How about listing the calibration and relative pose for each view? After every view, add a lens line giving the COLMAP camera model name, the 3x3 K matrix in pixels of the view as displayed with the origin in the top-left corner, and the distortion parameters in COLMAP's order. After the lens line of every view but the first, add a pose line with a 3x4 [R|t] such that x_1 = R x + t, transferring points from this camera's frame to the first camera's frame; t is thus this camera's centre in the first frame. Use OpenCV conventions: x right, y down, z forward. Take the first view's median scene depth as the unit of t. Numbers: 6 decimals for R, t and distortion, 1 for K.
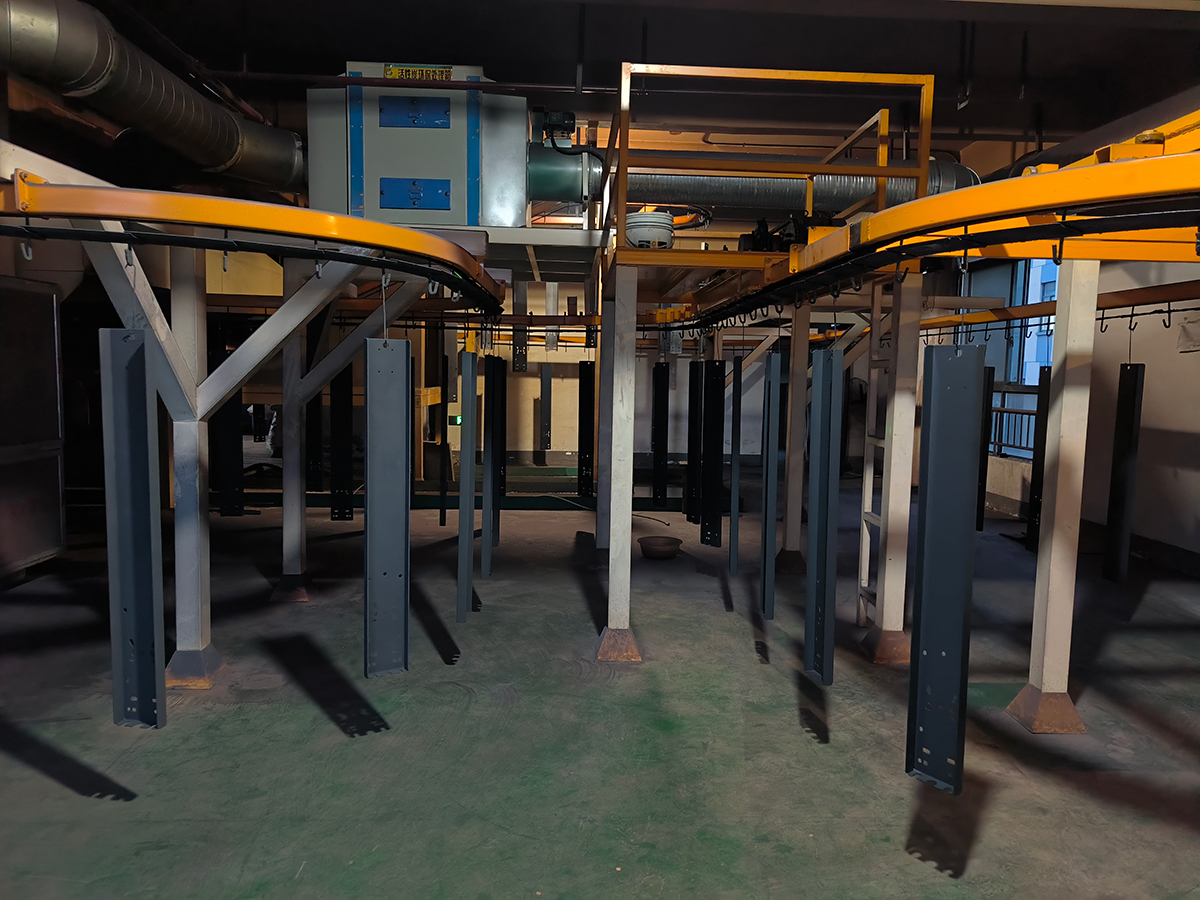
lens RADIAL K [[834.5, 0, 611.2], [0, 834.5, 445.6], [0, 0, 1]] dist [0.012104, -0.004774]
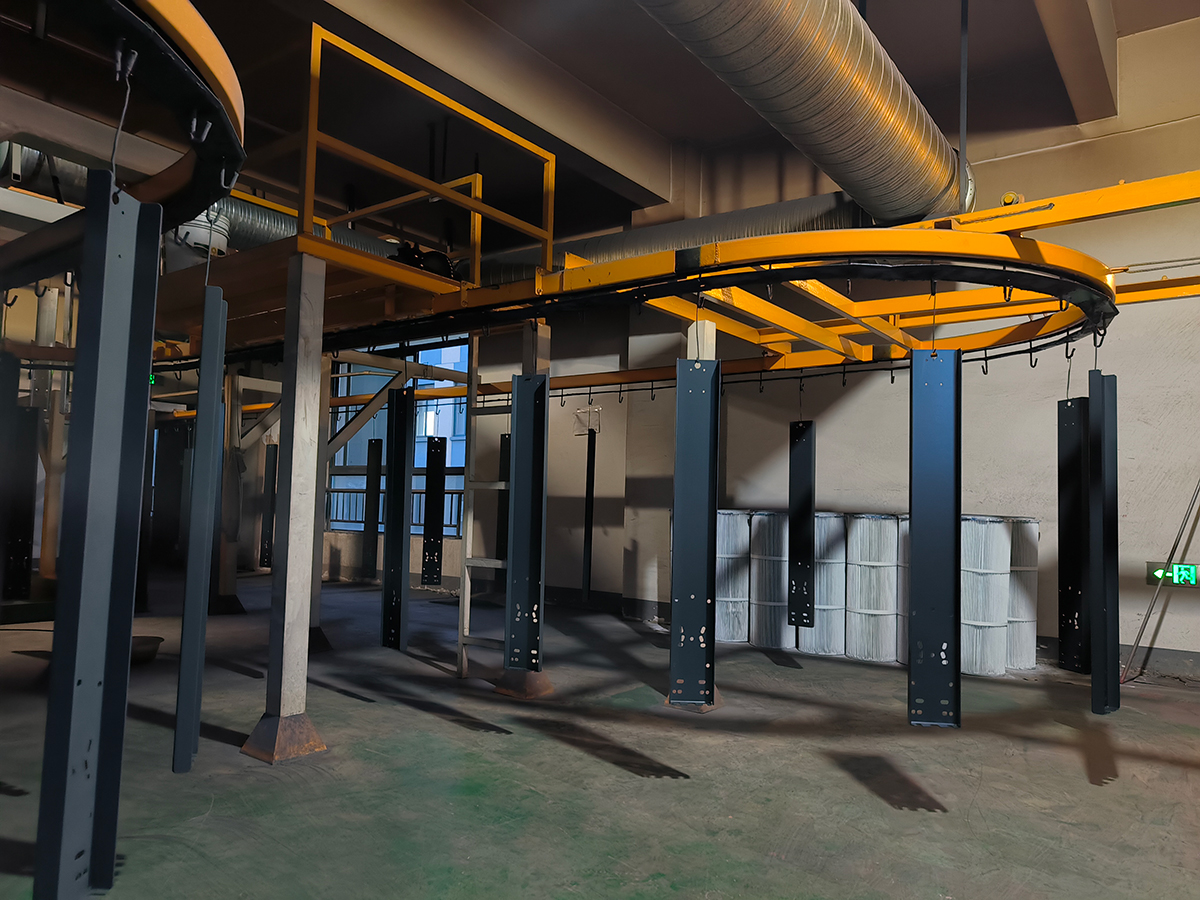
lens RADIAL K [[834.5, 0, 602.3], [0, 834.5, 458.8], [0, 0, 1]] dist [0.012104, -0.004774]
pose [[0.633385, 0.039614, 0.772822, -0.433350], [0.057455, 0.993525, -0.098015, 0.080604], [-0.771701, 0.106484, 0.627008, 0.284336]]
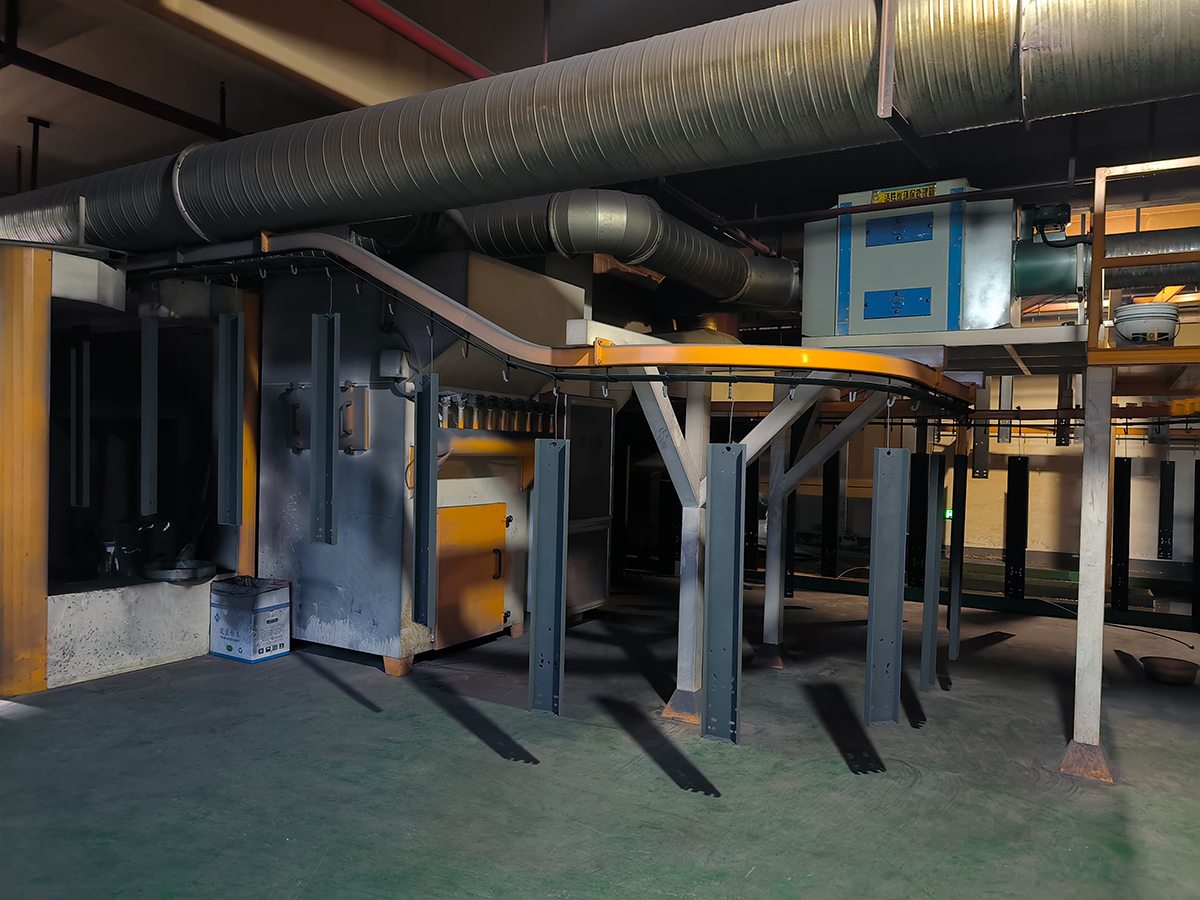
lens RADIAL K [[834.5, 0, 612.9], [0, 834.5, 459.5], [0, 0, 1]] dist [0.012104, -0.004774]
pose [[0.836422, 0.008999, -0.548012, 0.081521], [-0.057508, 0.995787, -0.071421, -0.003697], [0.545061, 0.091253, 0.833416, -0.124664]]
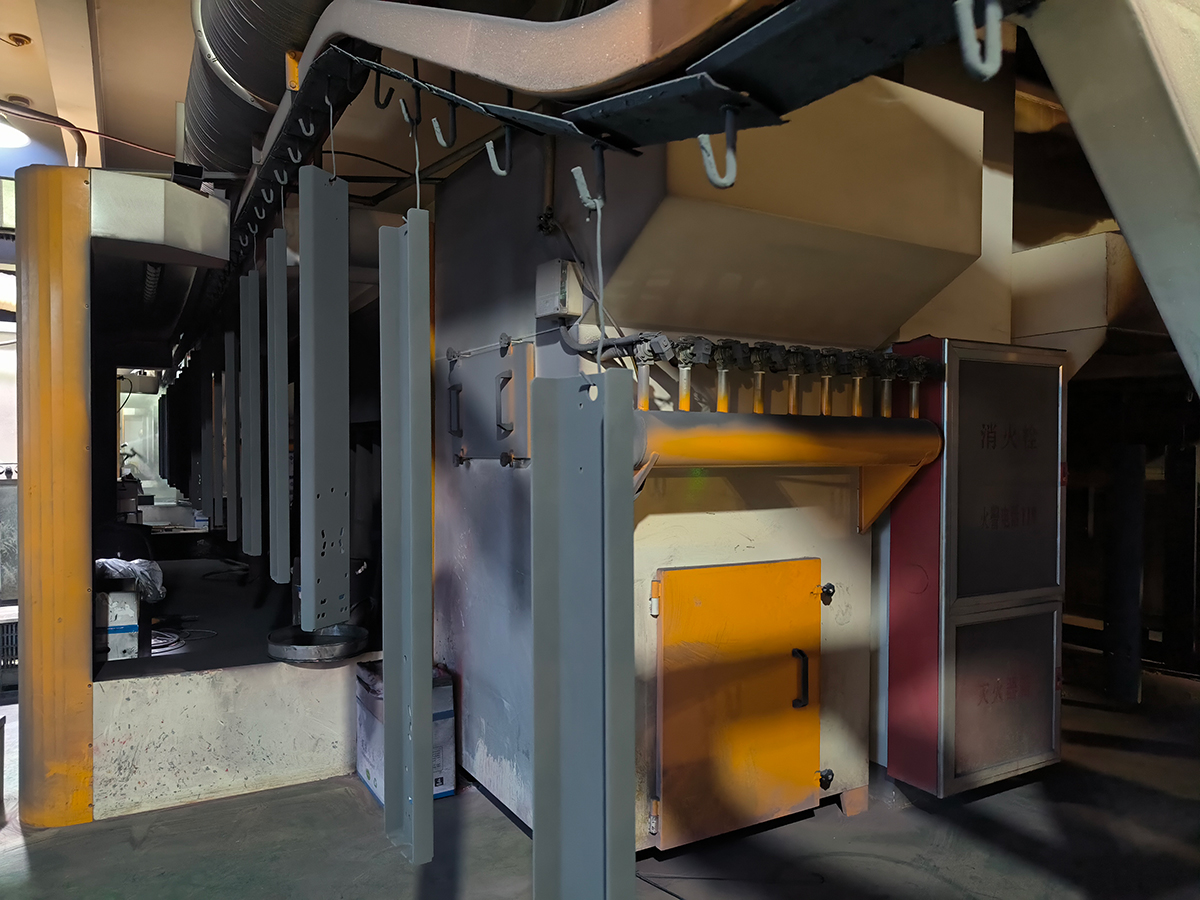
lens RADIAL K [[834.5, 0, 602.6], [0, 834.5, 459.8], [0, 0, 1]] dist [0.012104, -0.004774]
pose [[0.446321, -0.006911, -0.894846, -0.288377], [-0.078338, 0.995829, -0.046764, -0.059177], [0.891437, 0.090972, 0.443918, 0.479861]]
